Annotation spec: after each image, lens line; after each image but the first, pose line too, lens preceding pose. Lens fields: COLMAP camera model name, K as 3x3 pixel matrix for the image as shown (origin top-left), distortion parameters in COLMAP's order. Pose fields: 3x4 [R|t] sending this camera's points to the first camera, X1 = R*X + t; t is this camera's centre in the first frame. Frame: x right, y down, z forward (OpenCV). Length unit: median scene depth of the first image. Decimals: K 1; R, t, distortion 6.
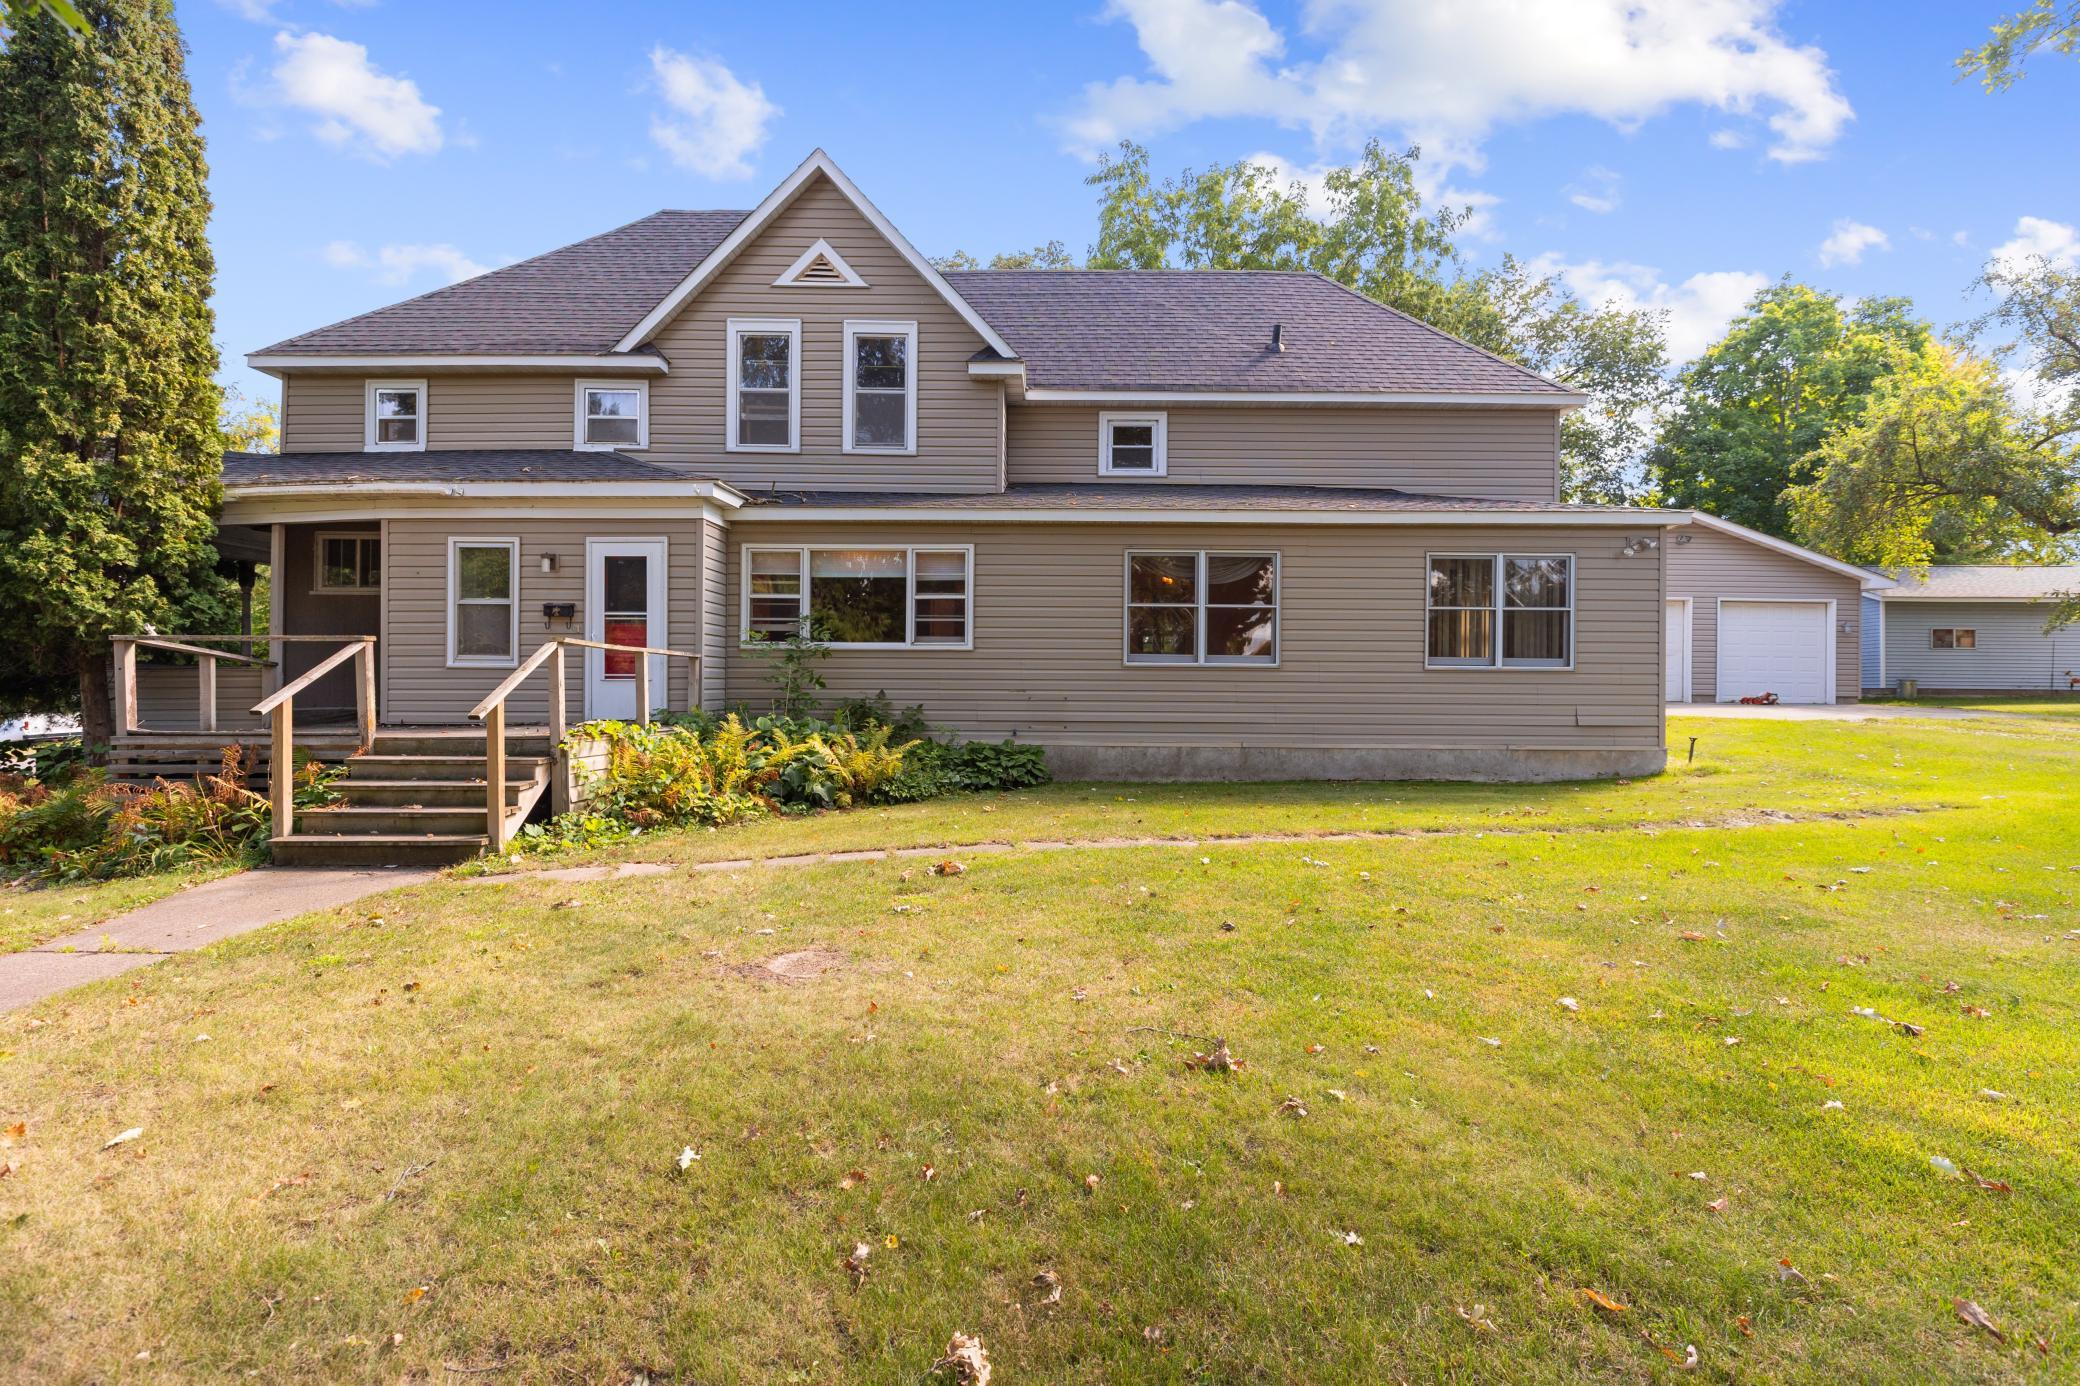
lens RADIAL K [[954.1, 0, 1040.0], [0, 954.1, 693.0], [0, 0, 1]] dist [0.000782, 0.000516]
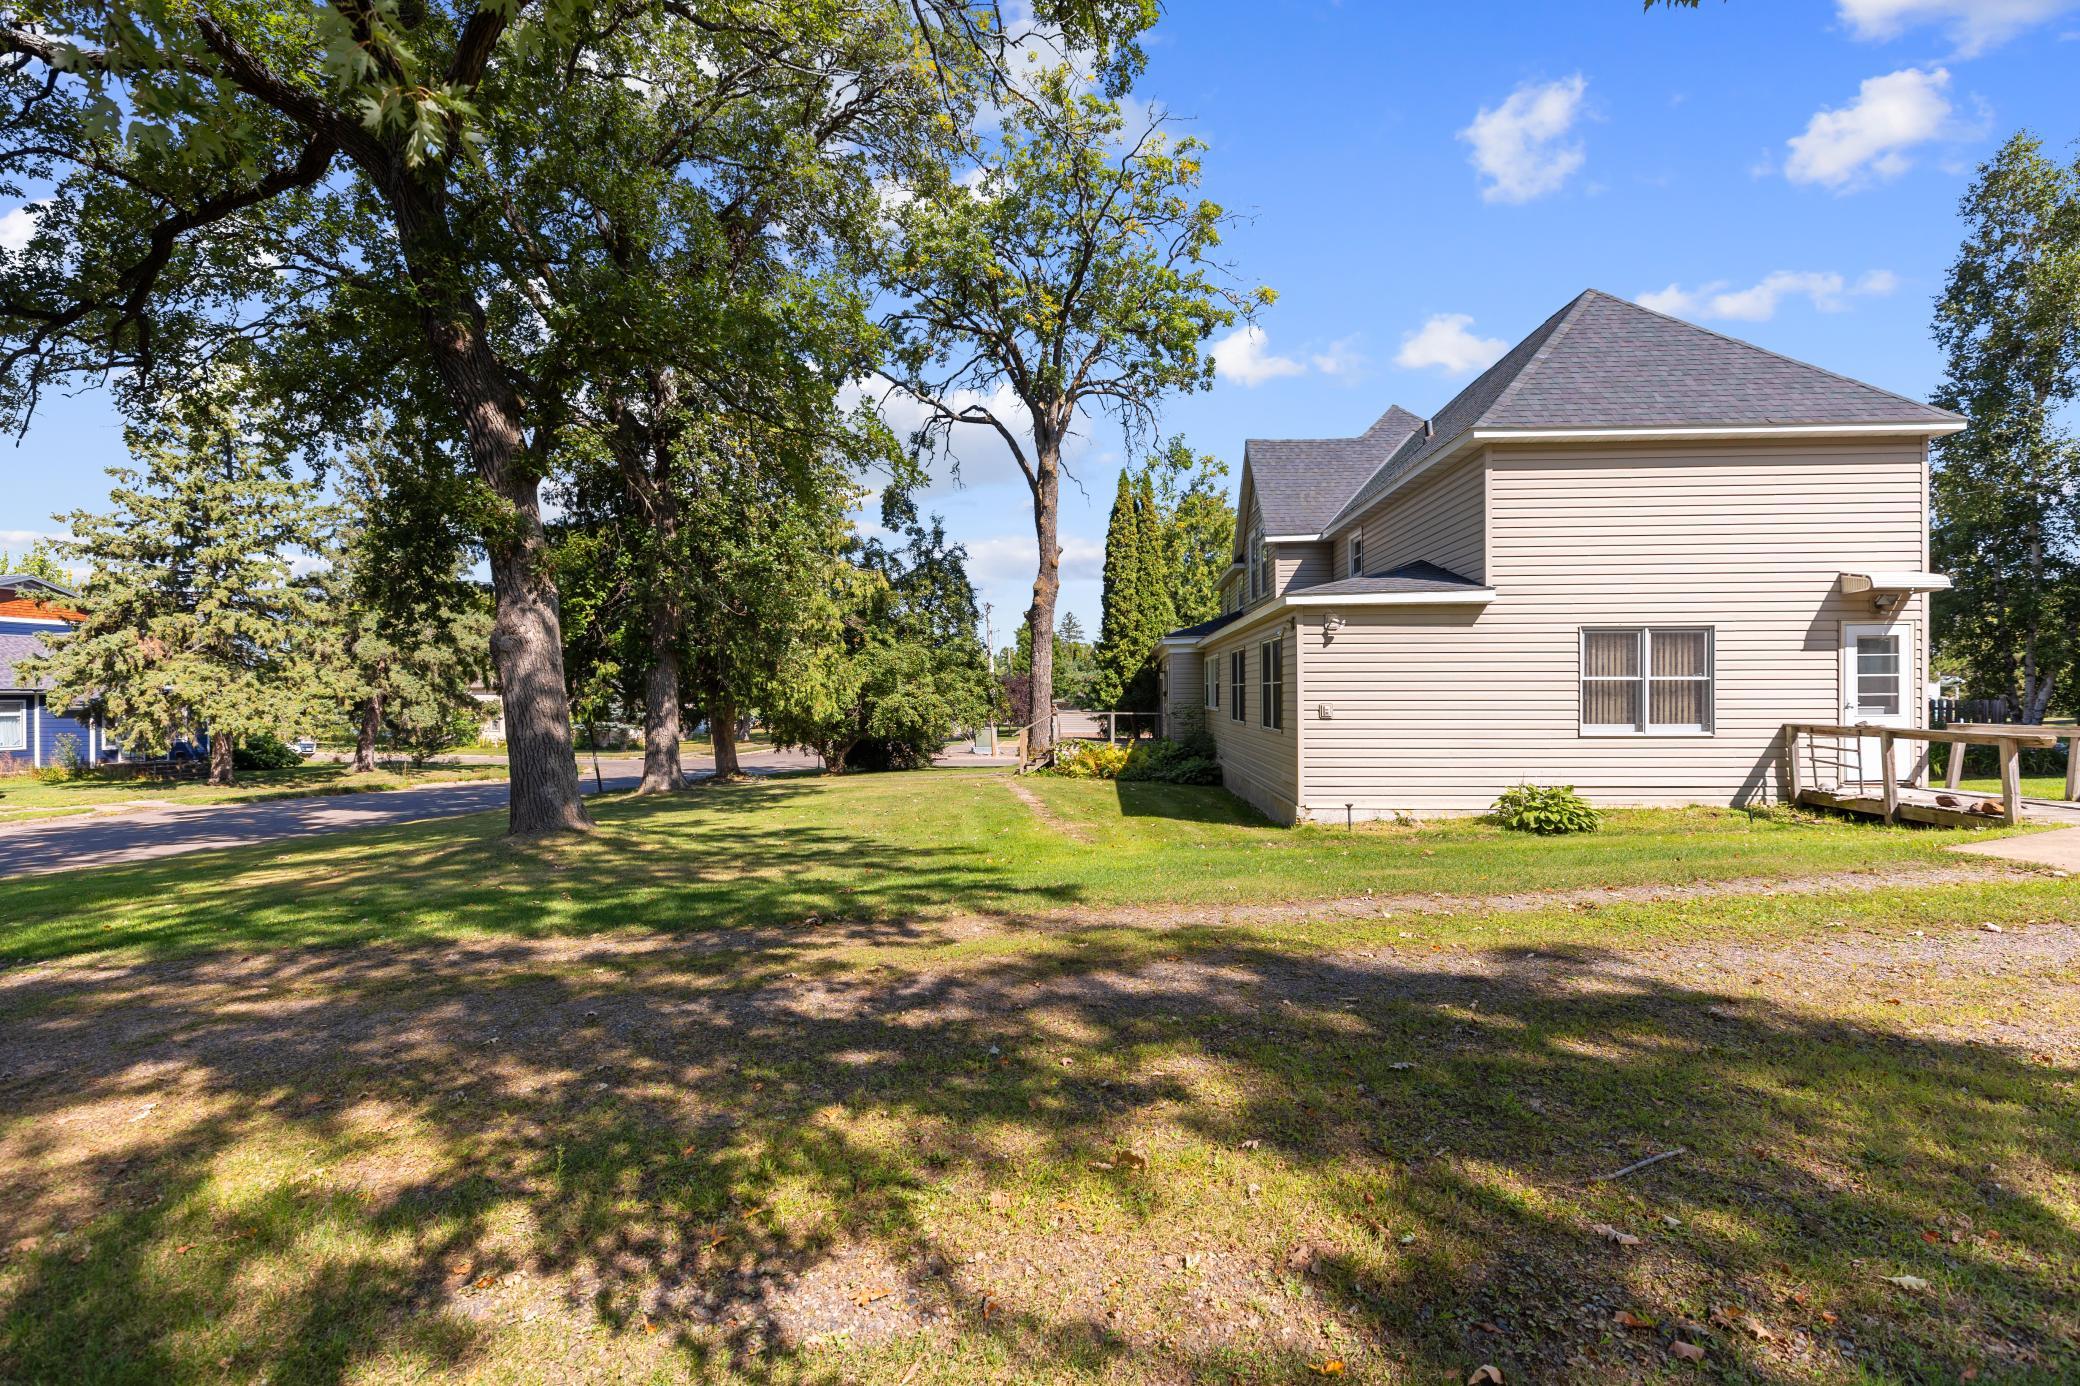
lens RADIAL K [[932.7, 0, 1046.7], [0, 932.7, 693.3], [0, 0, 1]] dist [0.001948, 0.000301]
pose [[-0.049672, -0.008581, -0.998729, 1.734948], [-0.004342, 0.999955, -0.008375, -0.062533], [0.998756, 0.003921, -0.049707, 0.758068]]
